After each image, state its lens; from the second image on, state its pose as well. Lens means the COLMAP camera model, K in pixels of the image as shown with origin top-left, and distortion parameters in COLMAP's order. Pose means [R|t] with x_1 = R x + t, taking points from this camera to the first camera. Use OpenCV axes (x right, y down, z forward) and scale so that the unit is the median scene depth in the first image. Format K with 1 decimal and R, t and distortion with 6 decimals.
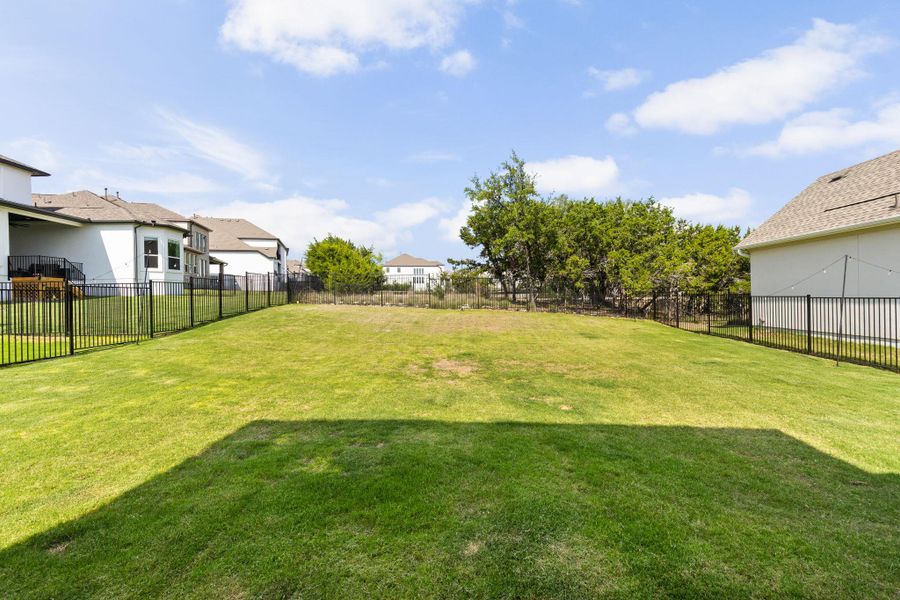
lens RADIAL K [[402.7, 0, 450.0], [0, 402.7, 300.0], [0, 0, 1]] dist [0.000458, -0.000185]
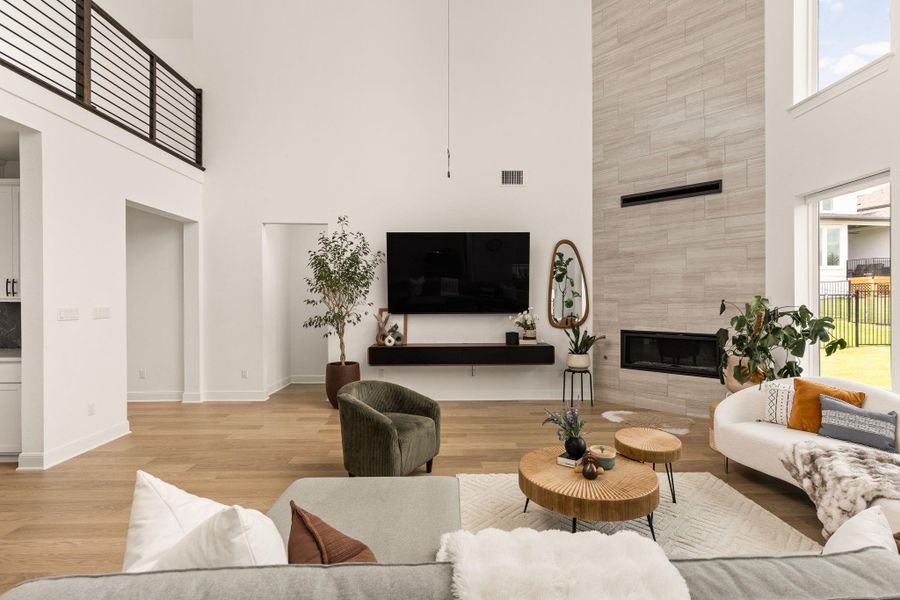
lens RADIAL K [[421.5, 0, 455.0], [0, 421.5, 300.9], [0, 0, 1]] dist [0.000113, -0.000136]
pose [[0.070407, 0.021889, -0.997278, 0.076357], [-0.005190, 0.999754, 0.021577, -0.004823], [0.997505, 0.003657, 0.070504, -0.197094]]
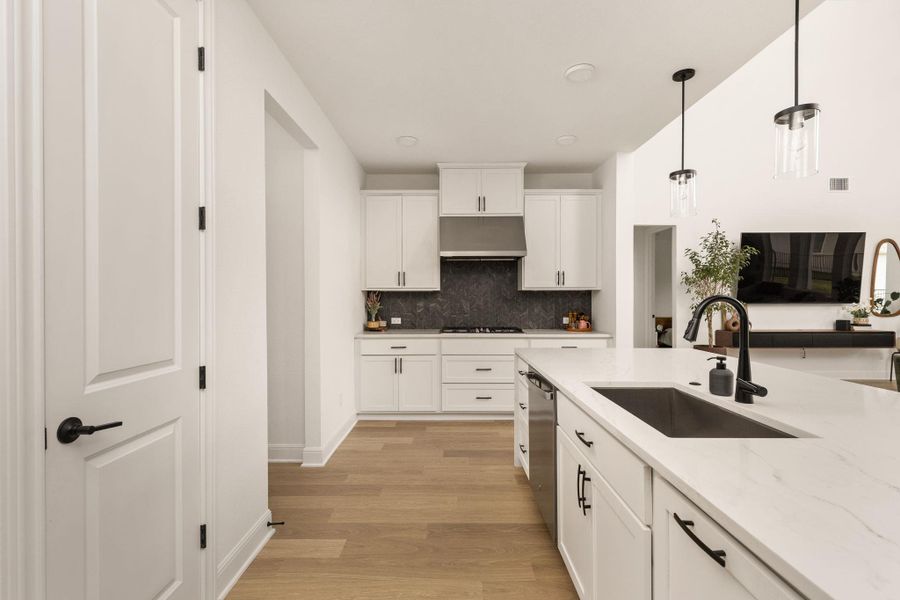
lens RADIAL K [[402.7, 0, 450.0], [0, 402.7, 300.0], [0, 0, 1]] dist [0.000458, -0.000185]
pose [[0.034881, 0.021957, -0.999150, 0.090719], [-0.004990, 0.999750, 0.021796, 0.000230], [0.999379, 0.004226, 0.034982, -0.395182]]
